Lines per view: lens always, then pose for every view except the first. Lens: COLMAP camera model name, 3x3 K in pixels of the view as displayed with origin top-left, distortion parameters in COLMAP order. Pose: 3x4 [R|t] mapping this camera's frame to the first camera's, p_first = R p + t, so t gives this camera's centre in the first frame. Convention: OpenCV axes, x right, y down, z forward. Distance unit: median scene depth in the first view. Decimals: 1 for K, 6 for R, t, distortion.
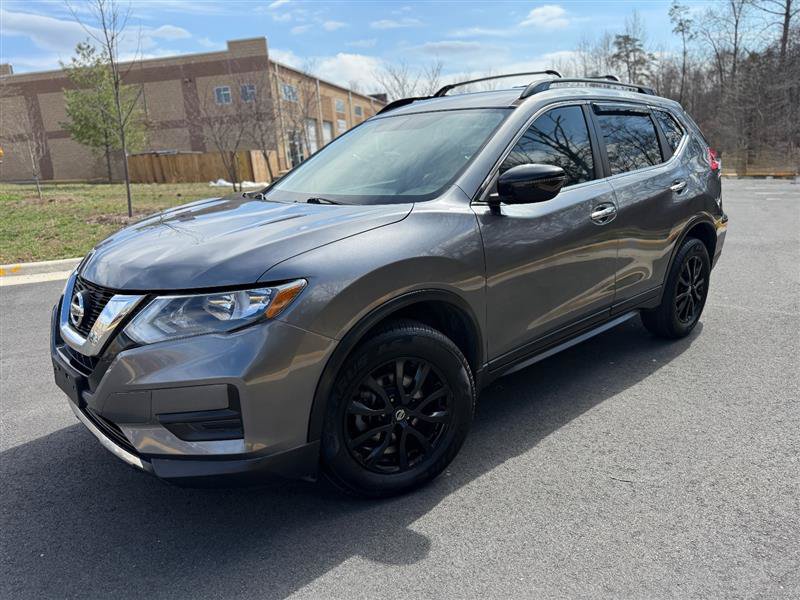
lens RADIAL K [[581.4, 0, 396.2], [0, 581.4, 301.5], [0, 0, 1]] dist [0.031525, -0.037055]
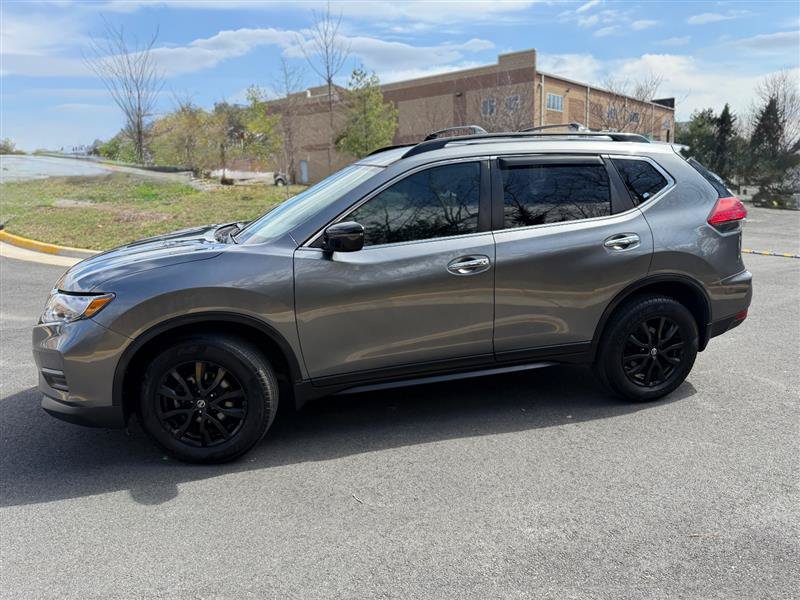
lens RADIAL K [[582.1, 0, 400.0], [0, 582.1, 300.0], [0, 0, 1]] dist [0.075729, -0.105640]
pose [[0.888246, 0.122695, -0.442680, 0.653230], [-0.127779, 0.991631, 0.018453, -0.082140], [0.441240, 0.040174, 0.896490, -0.009712]]
